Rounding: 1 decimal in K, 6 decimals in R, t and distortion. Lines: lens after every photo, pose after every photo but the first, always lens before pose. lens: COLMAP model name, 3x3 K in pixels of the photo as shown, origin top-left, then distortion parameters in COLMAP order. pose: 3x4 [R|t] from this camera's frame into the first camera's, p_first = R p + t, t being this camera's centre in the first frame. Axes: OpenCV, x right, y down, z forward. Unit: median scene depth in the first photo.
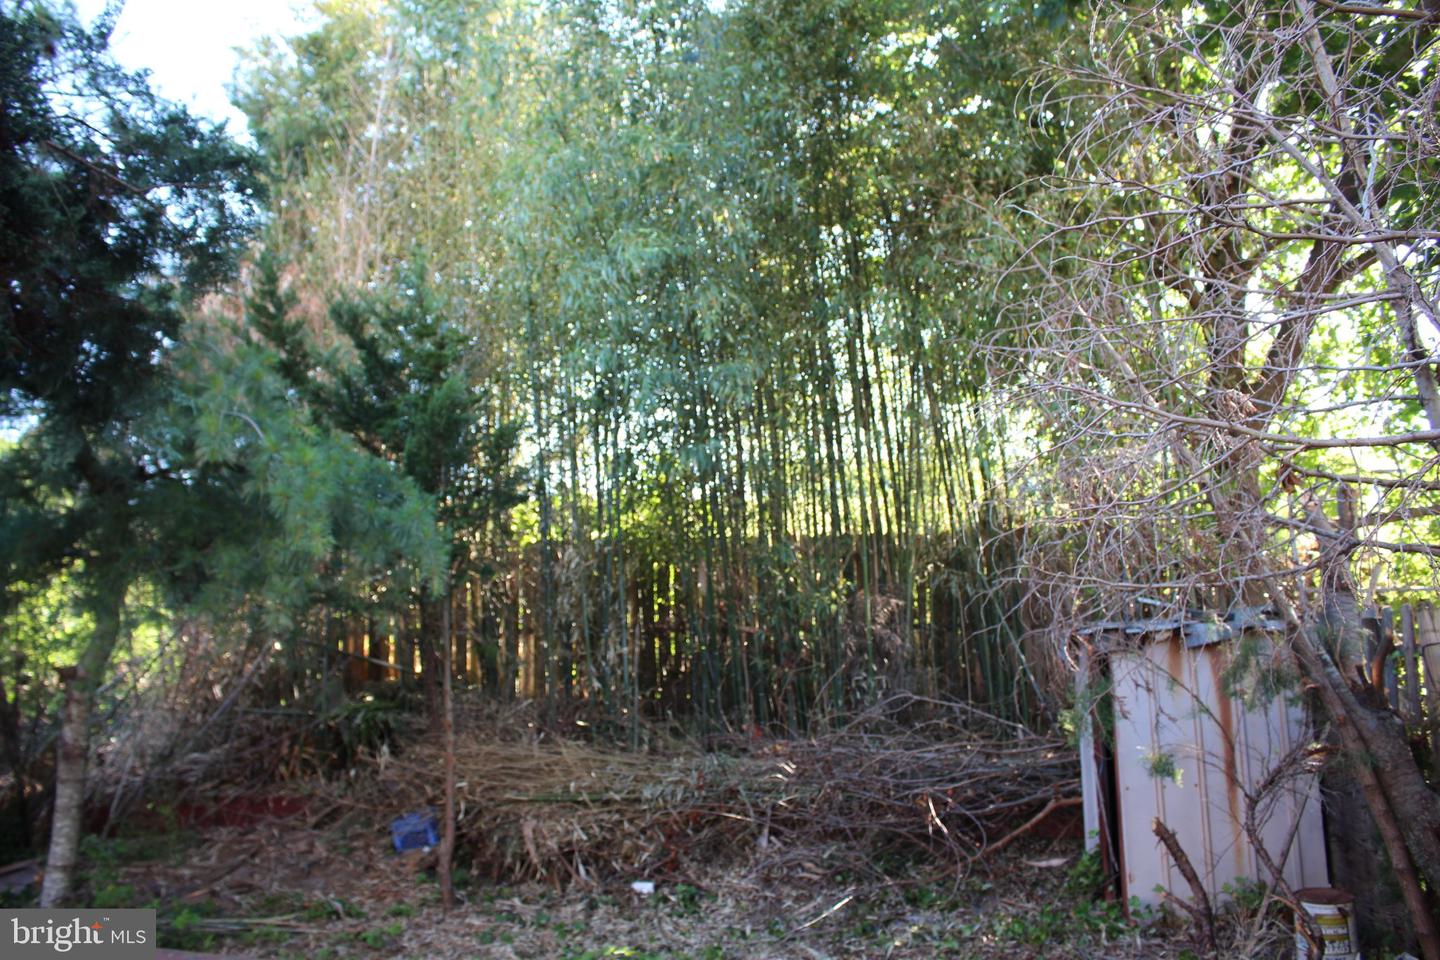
lens RADIAL K [[1190.6, 0, 719.7], [0, 1190.6, 478.5], [0, 0, 1]] dist [-0.155202, 0.123515]
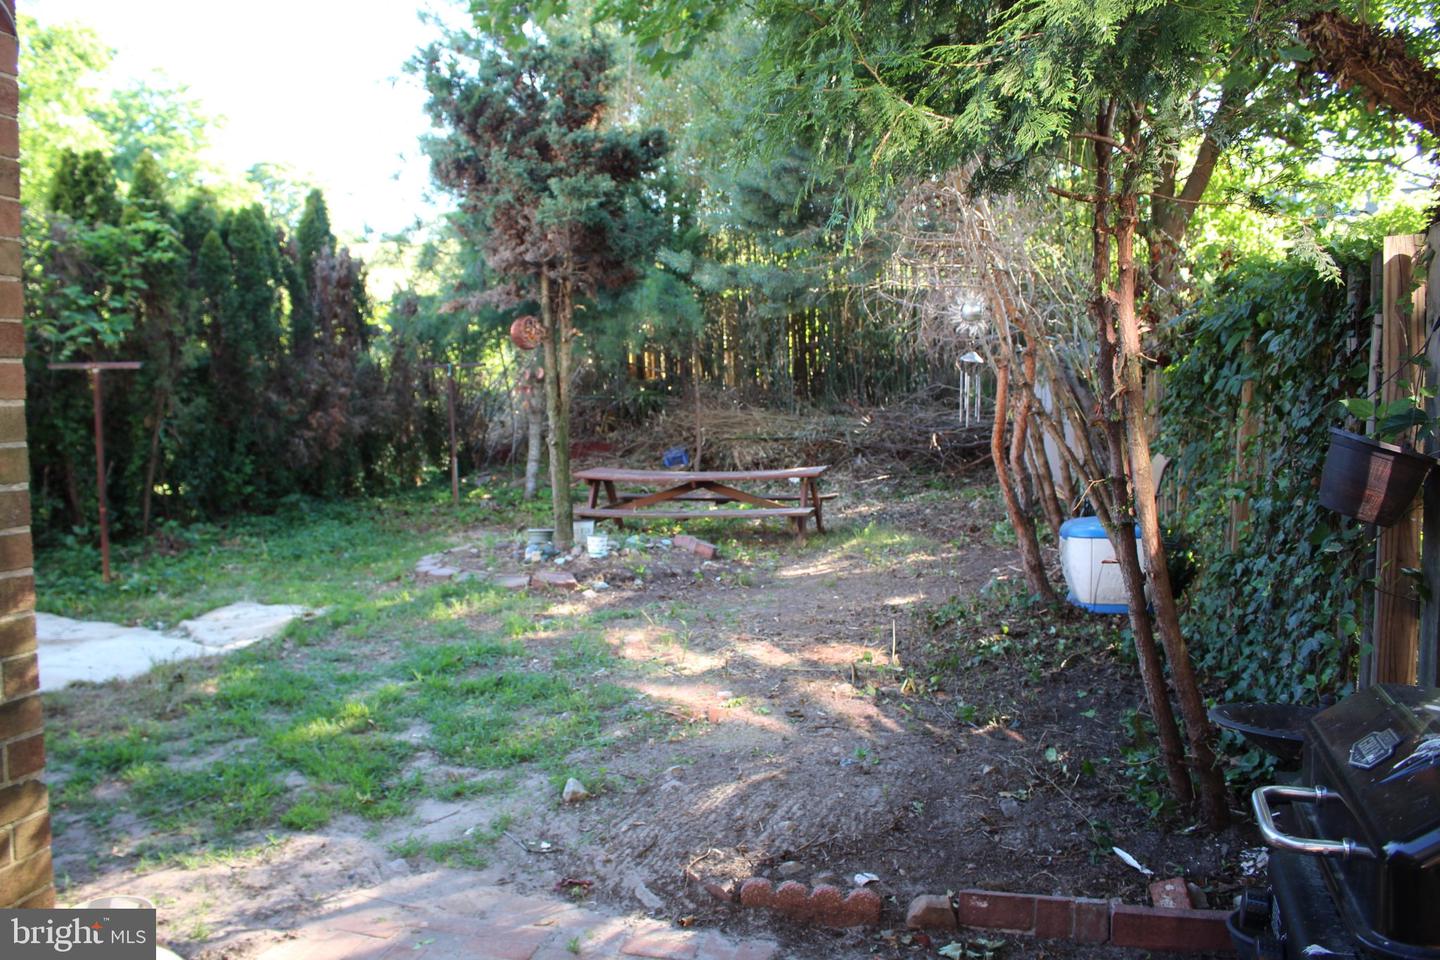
lens RADIAL K [[1190.6, 0, 716.7], [0, 1190.6, 484.7], [0, 0, 1]] dist [-0.155202, 0.123515]
pose [[0.988494, 0.009309, -0.150974, 0.094920], [0.028049, 0.969512, 0.243431, -0.120031], [0.148637, -0.244865, 0.958096, -0.833588]]
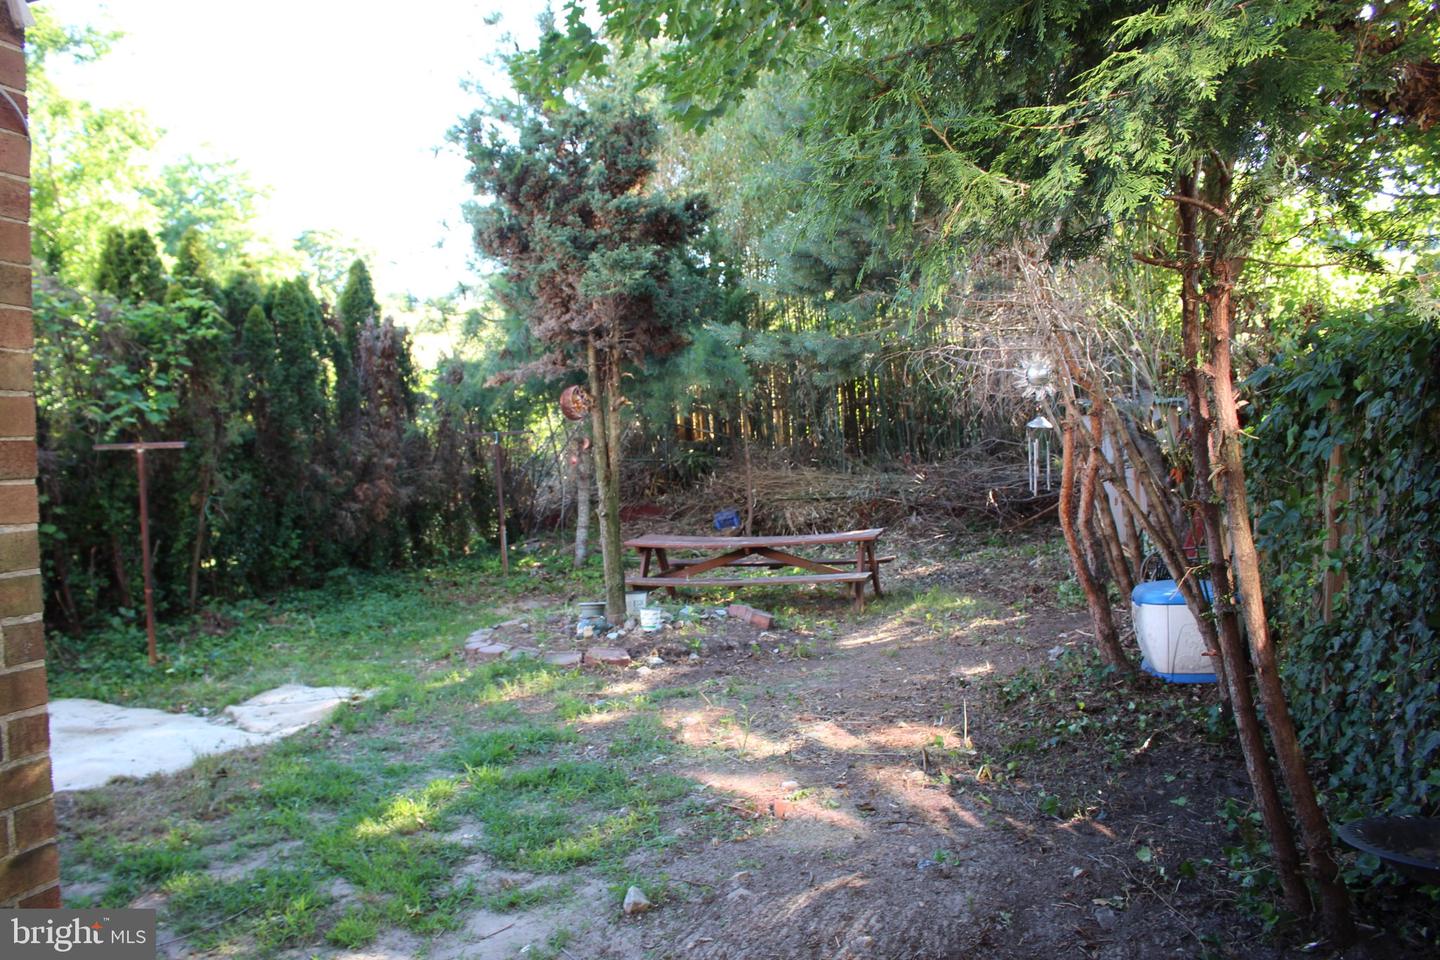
lens RADIAL K [[1190.6, 0, 718.3], [0, 1190.6, 483.0], [0, 0, 1]] dist [-0.155202, 0.123515]
pose [[0.981756, -0.022018, -0.188865, 0.084599], [0.059941, 0.978467, 0.197509, -0.128048], [0.180449, -0.205227, 0.961936, -0.802663]]
